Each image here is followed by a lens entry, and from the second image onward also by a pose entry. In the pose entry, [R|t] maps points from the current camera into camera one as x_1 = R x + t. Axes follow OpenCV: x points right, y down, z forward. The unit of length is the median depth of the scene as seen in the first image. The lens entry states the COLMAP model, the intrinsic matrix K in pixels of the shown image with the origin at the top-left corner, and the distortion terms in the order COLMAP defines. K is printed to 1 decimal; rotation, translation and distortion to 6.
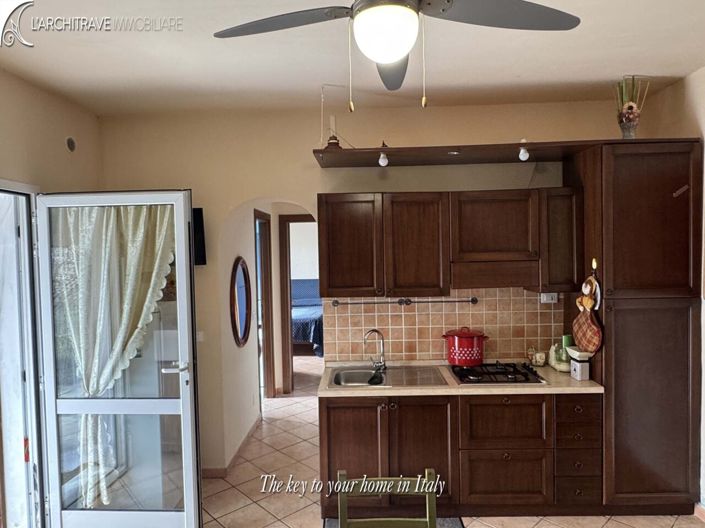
lens RADIAL K [[454.6, 0, 352.5], [0, 454.6, 264.0], [0, 0, 1]] dist [0.003093, 0.001176]
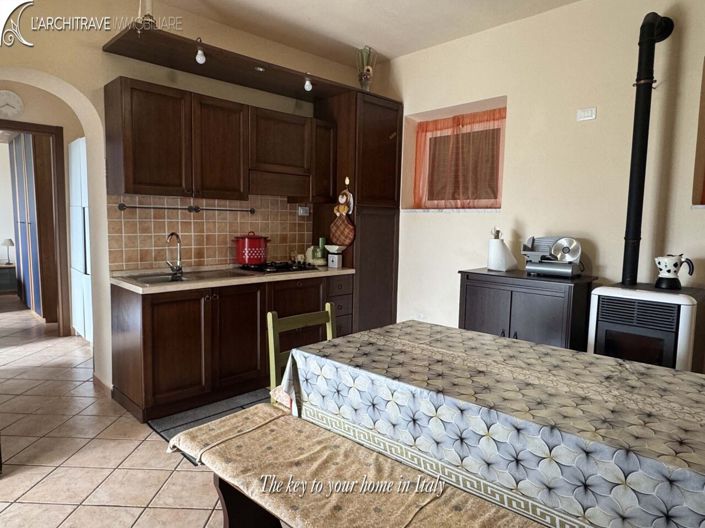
lens RADIAL K [[454.6, 0, 352.5], [0, 454.6, 264.0], [0, 0, 1]] dist [0.003093, 0.001176]
pose [[0.701667, -0.036702, 0.711559, -0.421145], [-0.013399, 0.997816, 0.064680, 0.155060], [-0.712379, -0.054919, 0.699643, 0.025459]]
